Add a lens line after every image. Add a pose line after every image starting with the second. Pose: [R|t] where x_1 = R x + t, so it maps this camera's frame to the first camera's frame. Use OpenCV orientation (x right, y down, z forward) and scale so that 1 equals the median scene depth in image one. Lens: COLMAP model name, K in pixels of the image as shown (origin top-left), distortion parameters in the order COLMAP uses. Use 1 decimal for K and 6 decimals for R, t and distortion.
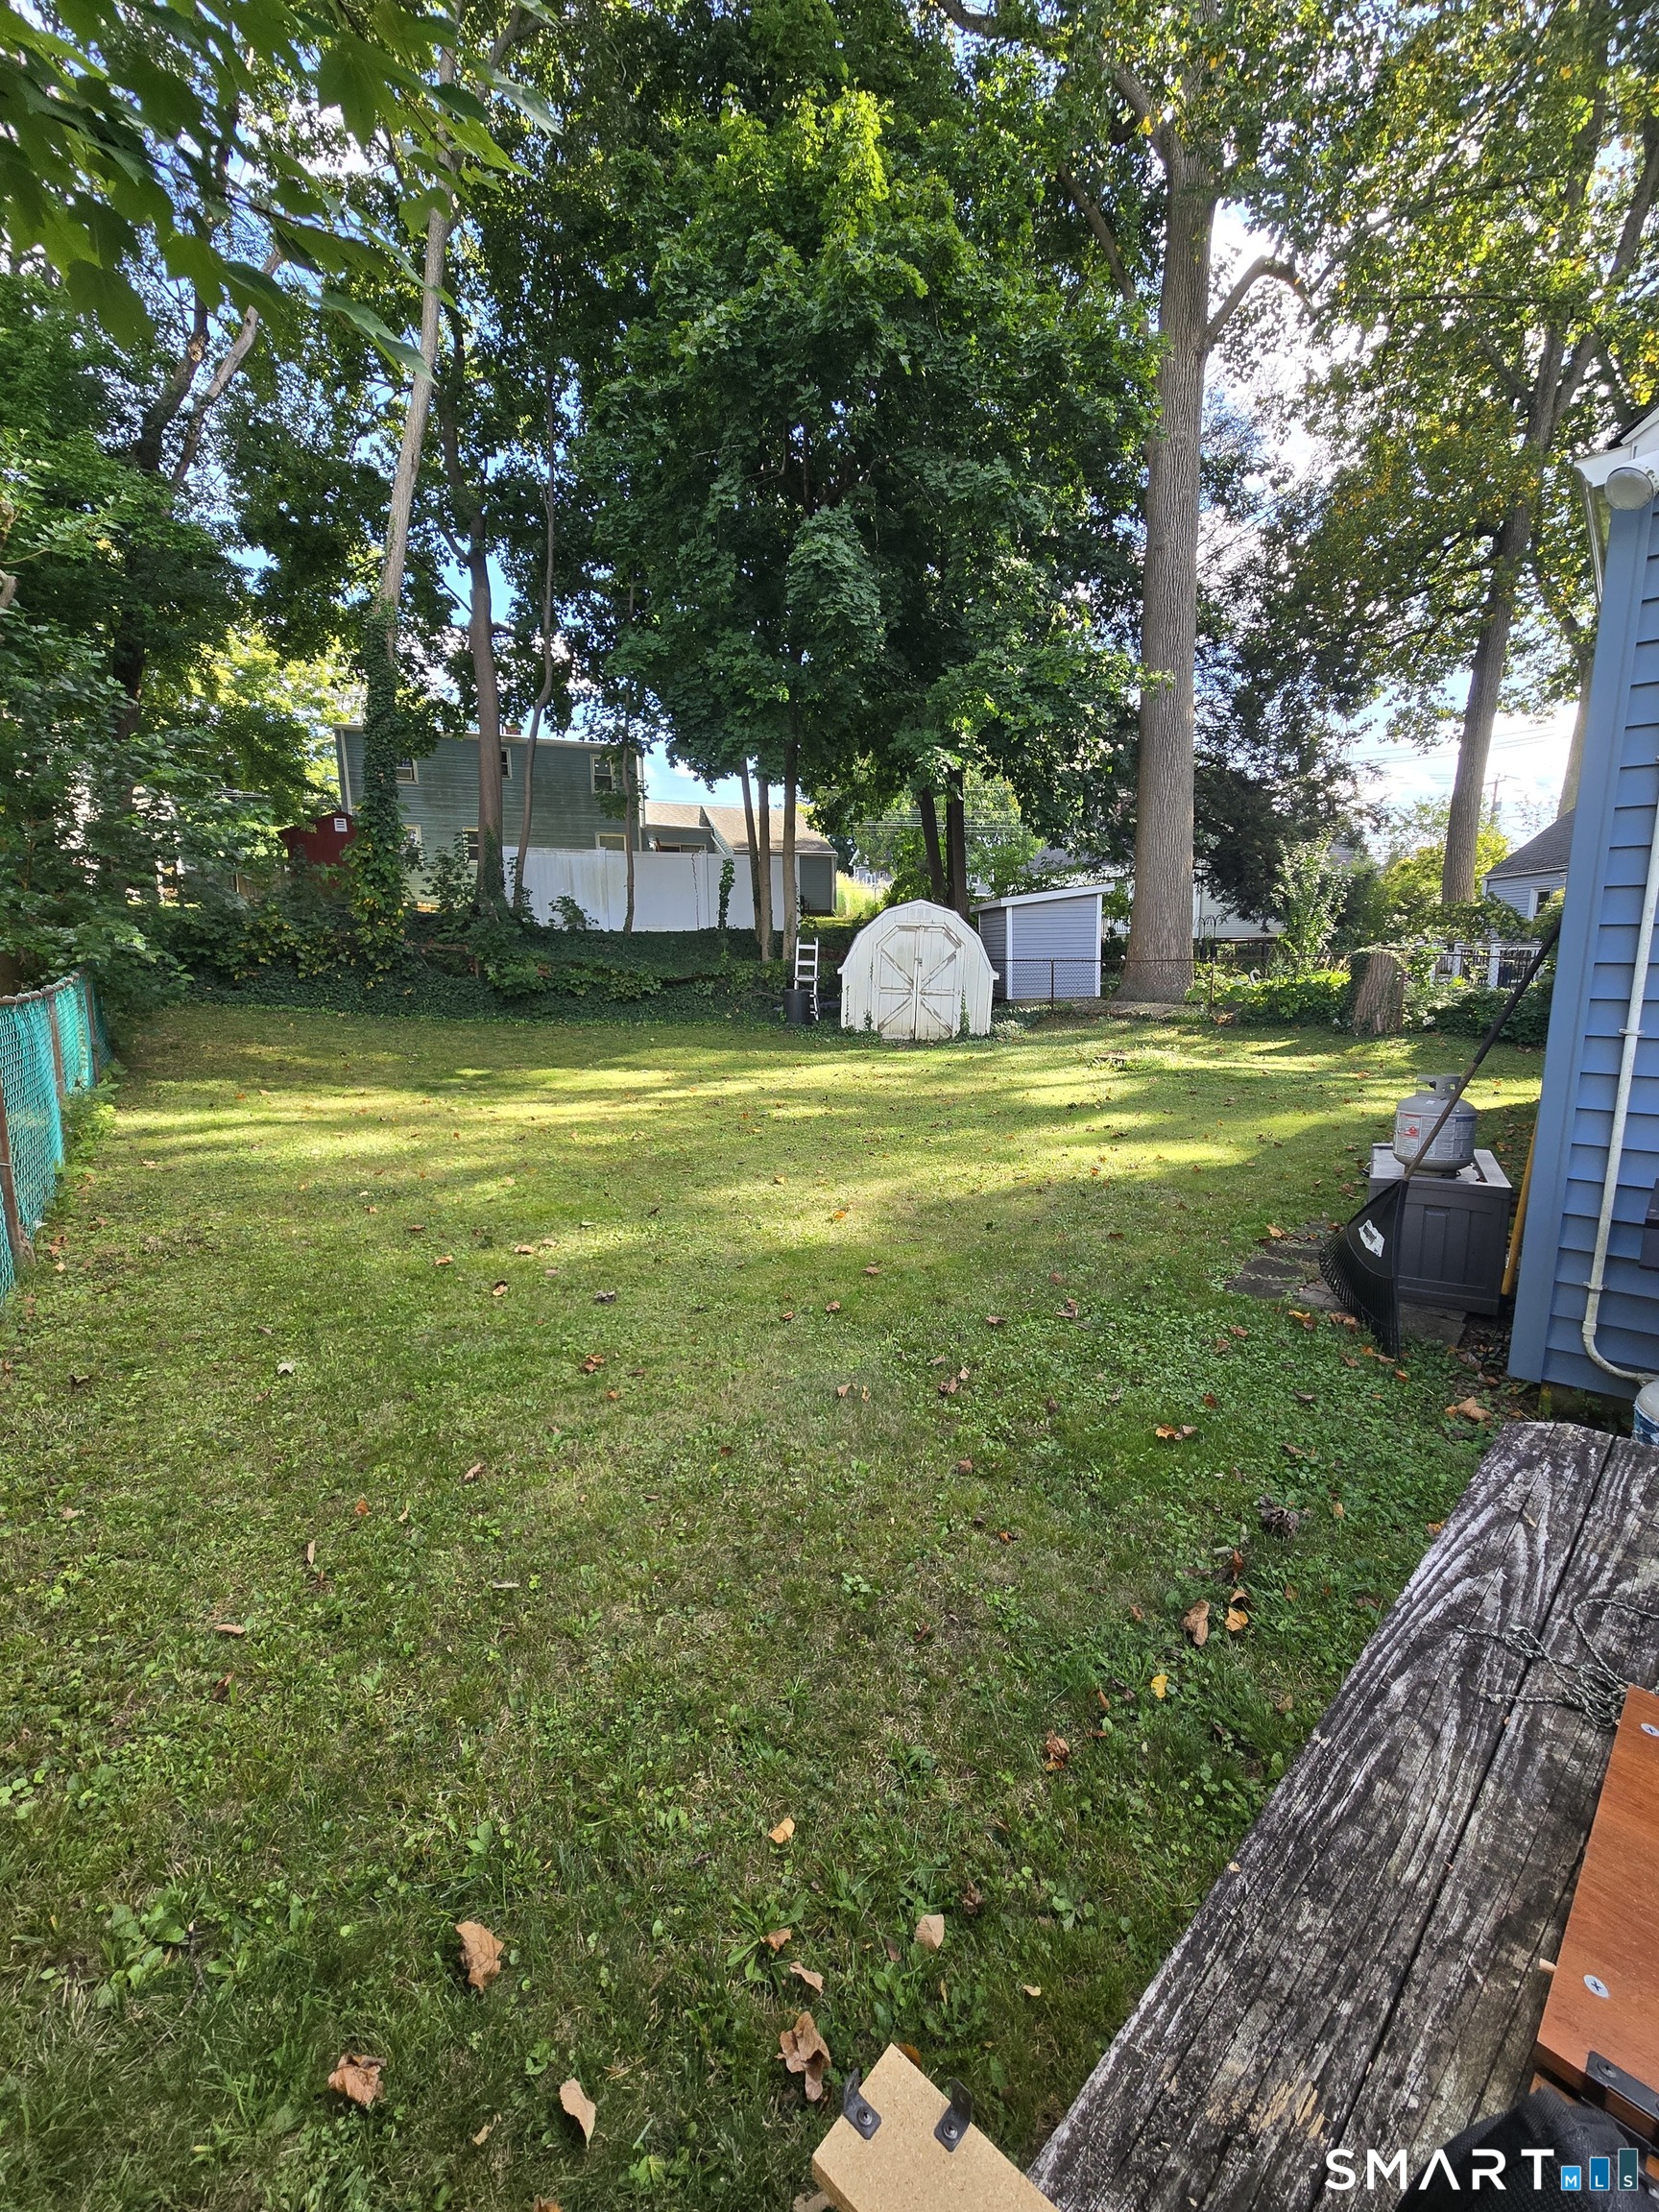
lens RADIAL K [[911.3, 0, 828.7], [0, 911.3, 1064.3], [0, 0, 1]] dist [0.000517, -0.000034]
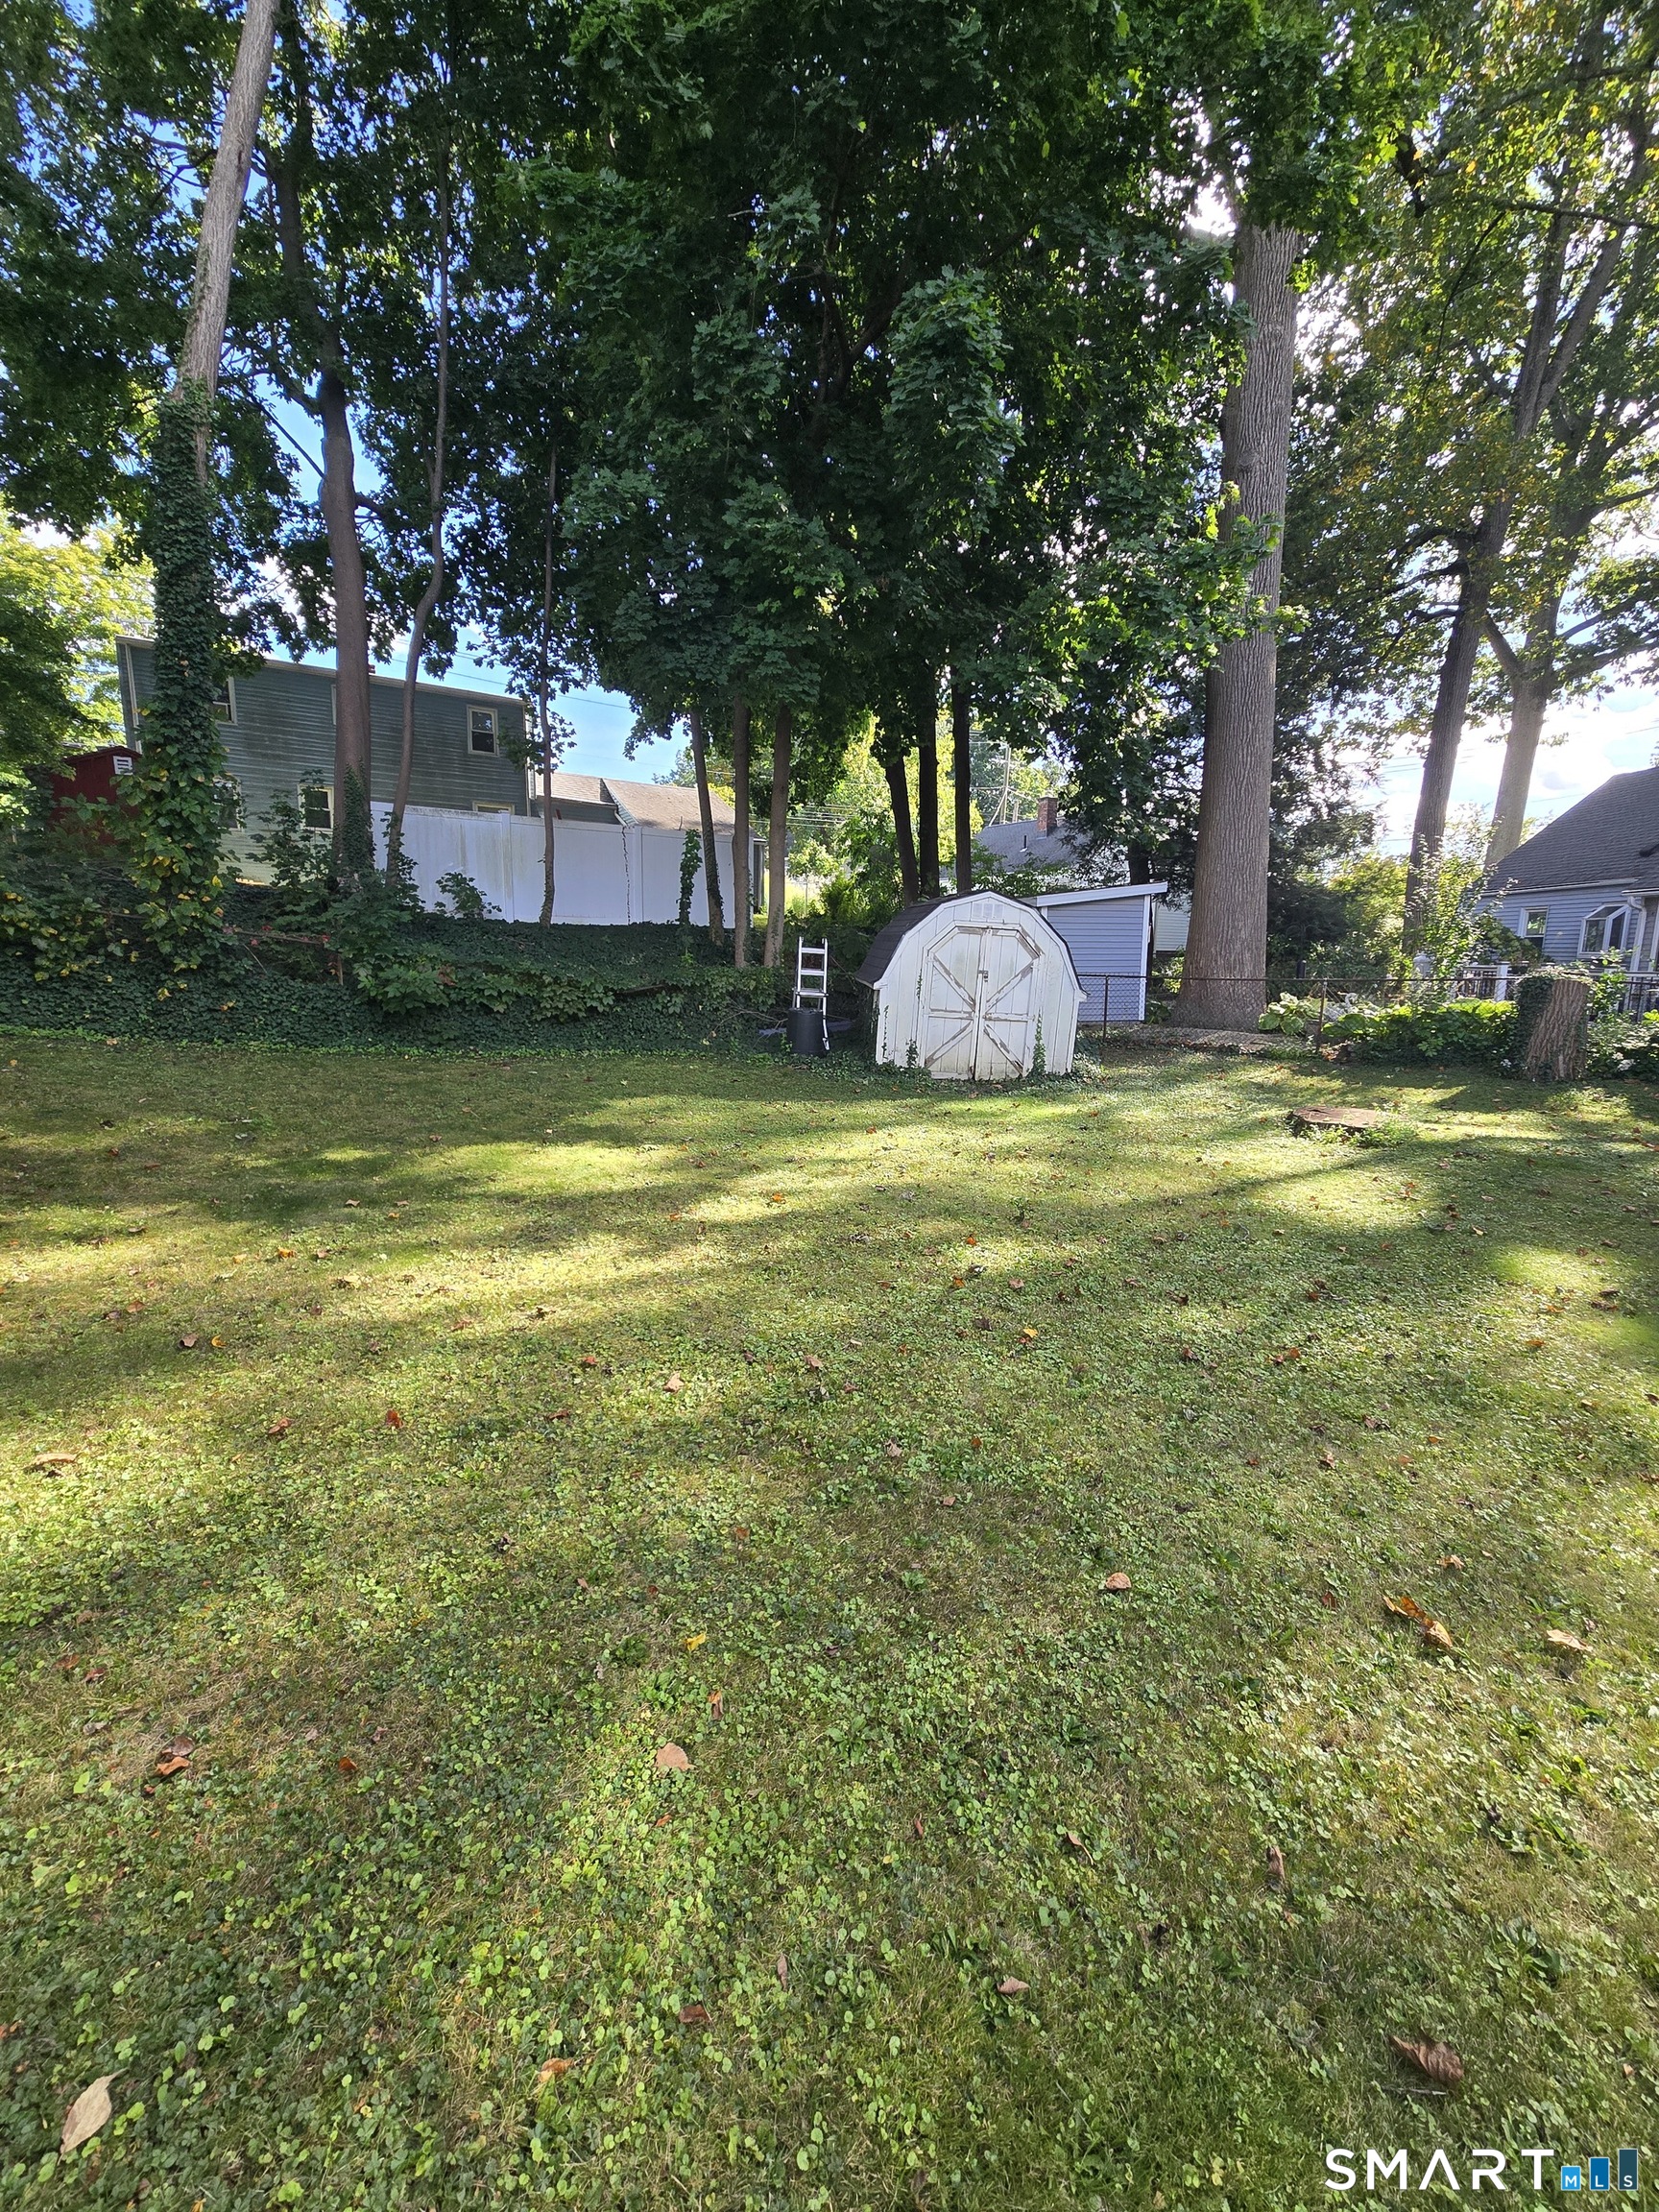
lens RADIAL K [[911.3, 0, 828.7], [0, 911.3, 1064.3], [0, 0, 1]] dist [0.000517, -0.000034]
pose [[0.986607, 0.006351, 0.162991, -0.131804], [-0.005884, 0.999977, -0.003350, -0.033754], [-0.163008, 0.002346, 0.986622, 0.263119]]
